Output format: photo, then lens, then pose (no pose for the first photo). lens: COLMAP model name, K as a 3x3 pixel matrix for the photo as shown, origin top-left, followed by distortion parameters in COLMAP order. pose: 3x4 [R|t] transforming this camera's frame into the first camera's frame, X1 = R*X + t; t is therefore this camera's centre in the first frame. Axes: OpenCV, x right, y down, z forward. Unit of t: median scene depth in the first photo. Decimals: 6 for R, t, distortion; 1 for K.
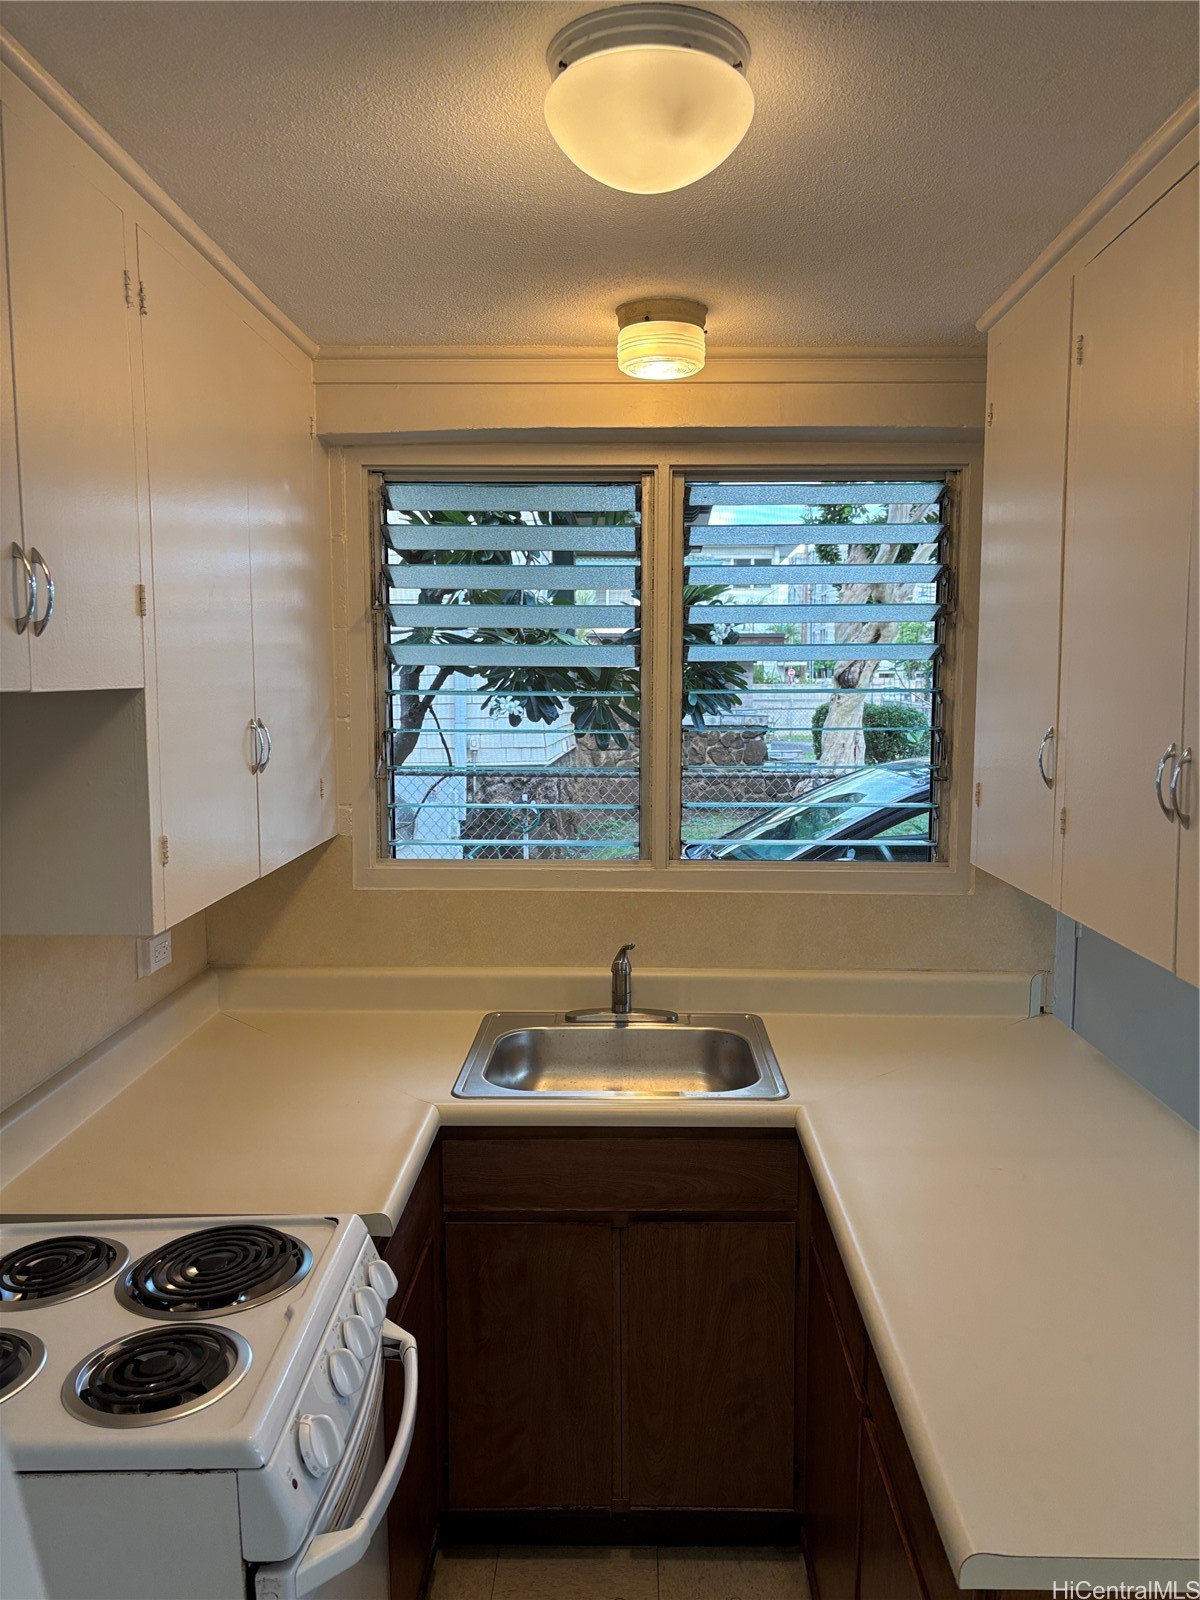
lens RADIAL K [[1212.8, 0, 604.1], [0, 1212.8, 810.8], [0, 0, 1]] dist [0.045967, -0.003711]
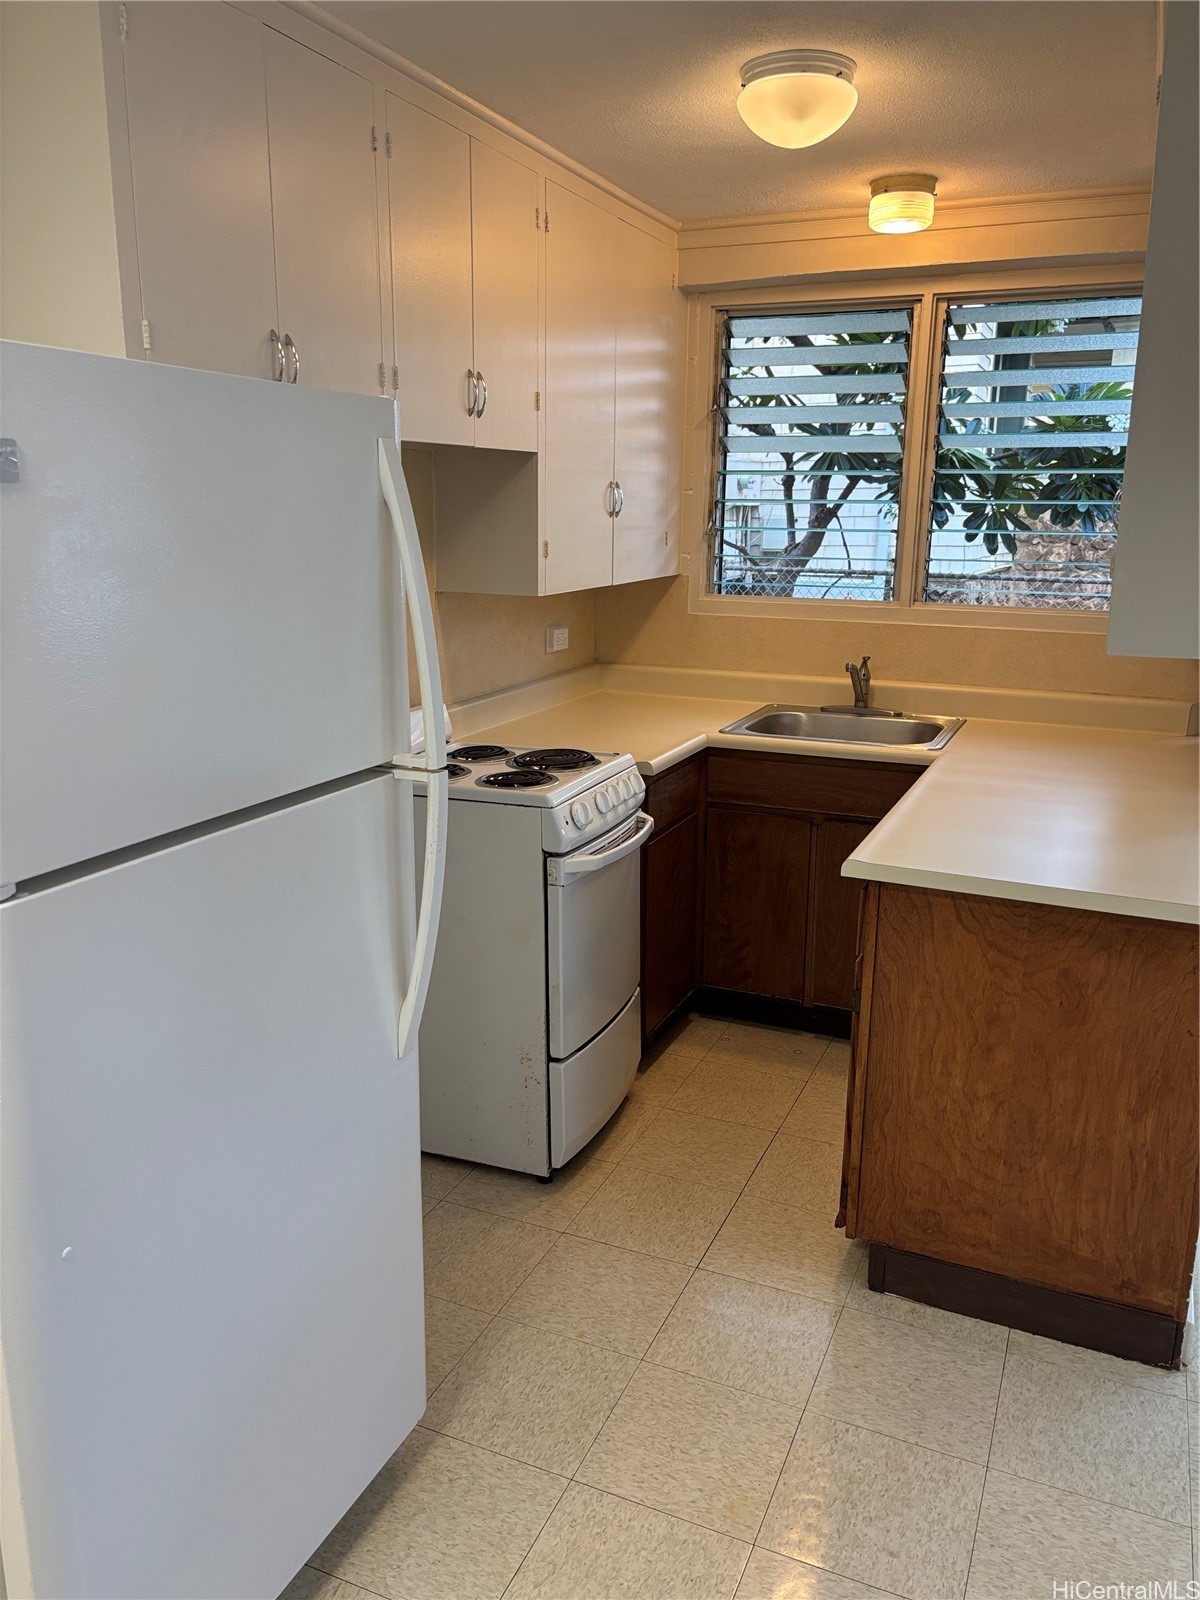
lens RADIAL K [[1212.8, 0, 598.0], [0, 1212.8, 804.4], [0, 0, 1]] dist [0.045967, -0.003711]
pose [[0.924976, 0.102507, -0.365940, 0.271077], [-0.054422, 0.988739, 0.139407, 0.102570], [0.376109, -0.109033, 0.920138, -0.438347]]
